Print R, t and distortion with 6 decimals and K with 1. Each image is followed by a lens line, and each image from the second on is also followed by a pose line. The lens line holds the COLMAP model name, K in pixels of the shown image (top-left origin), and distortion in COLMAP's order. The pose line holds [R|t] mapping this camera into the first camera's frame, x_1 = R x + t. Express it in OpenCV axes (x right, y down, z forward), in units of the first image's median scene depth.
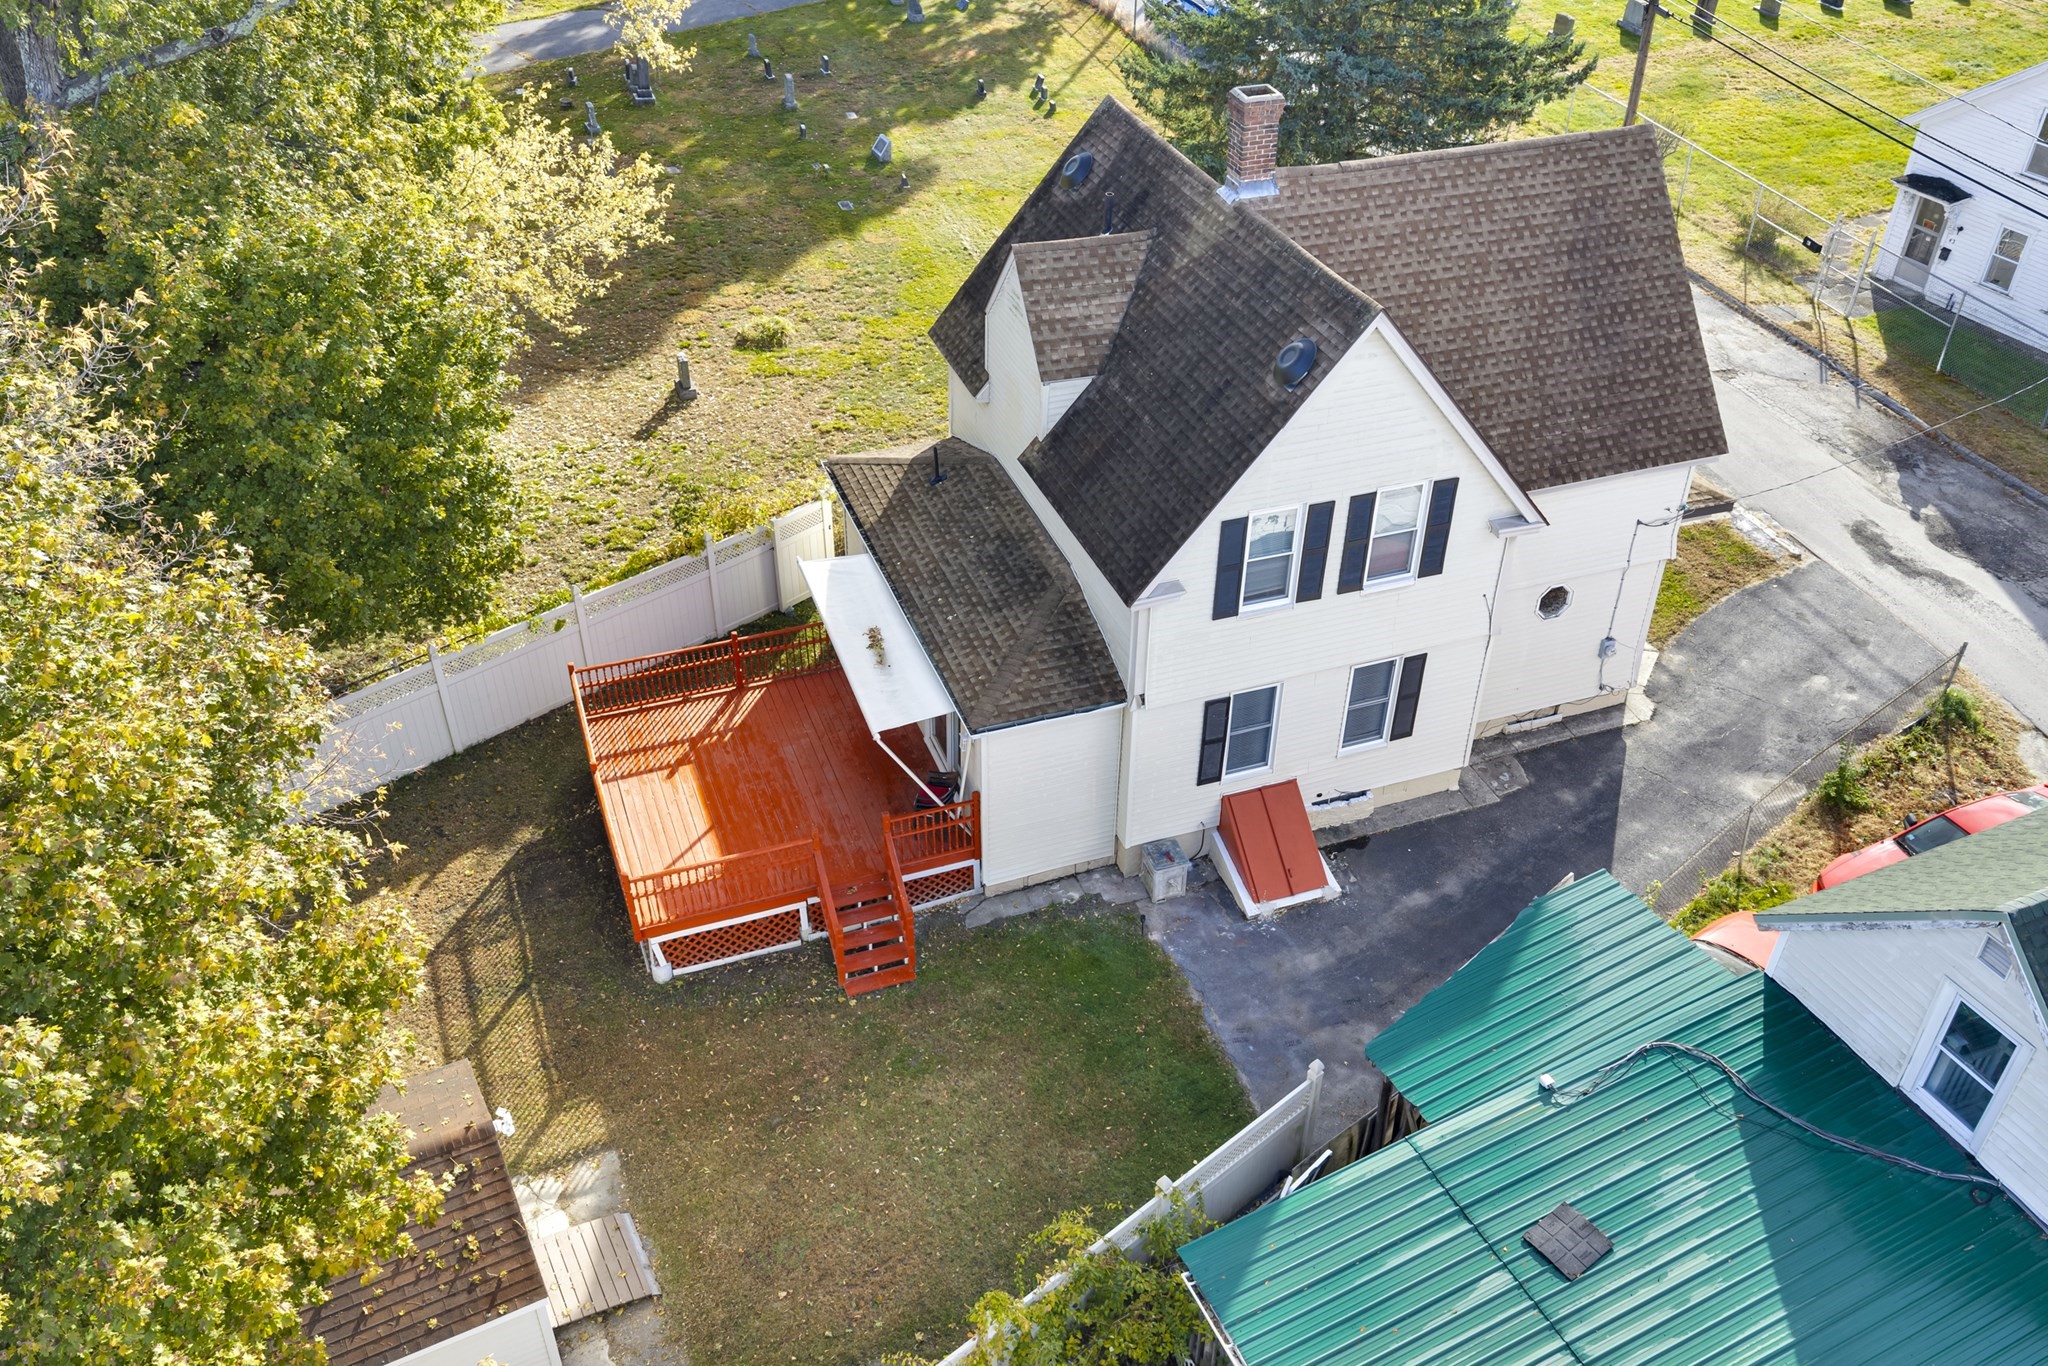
lens RADIAL K [[1701.8, 0, 1029.9], [0, 1701.8, 687.1], [0, 0, 1]] dist [0.002125, -0.005680]
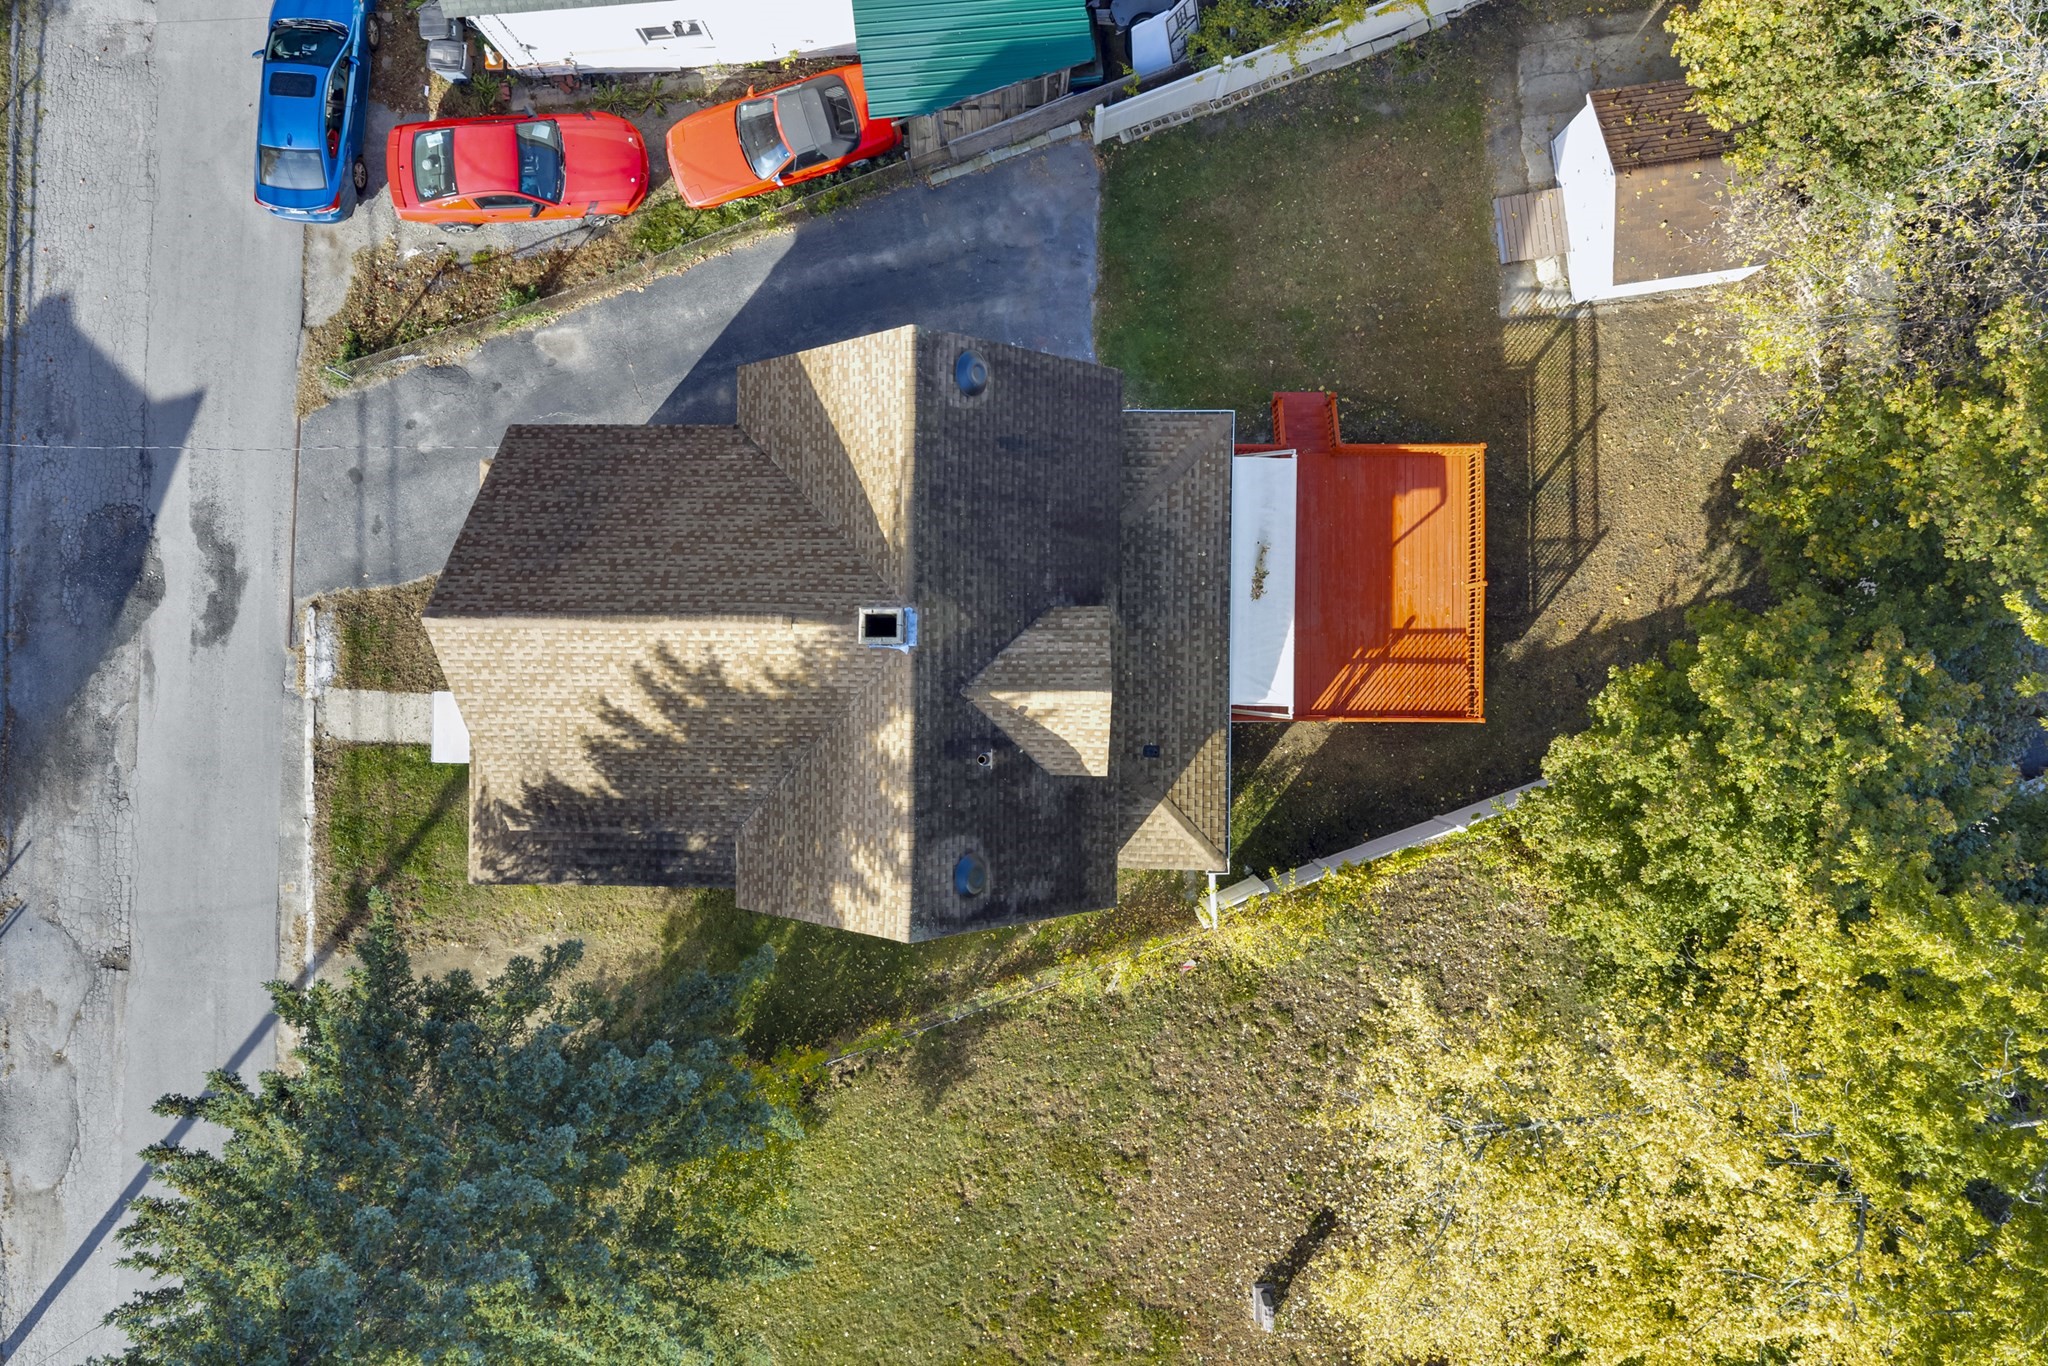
lens RADIAL K [[1701.8, 0, 1026.6], [0, 1701.8, 690.0], [0, 0, 1]] dist [0.002125, -0.005680]
pose [[-0.937616, -0.347671, 0.000949, 0.032686], [0.208833, -0.561005, 0.801038, -0.992470], [-0.277965, 0.751264, 0.598613, 0.355545]]
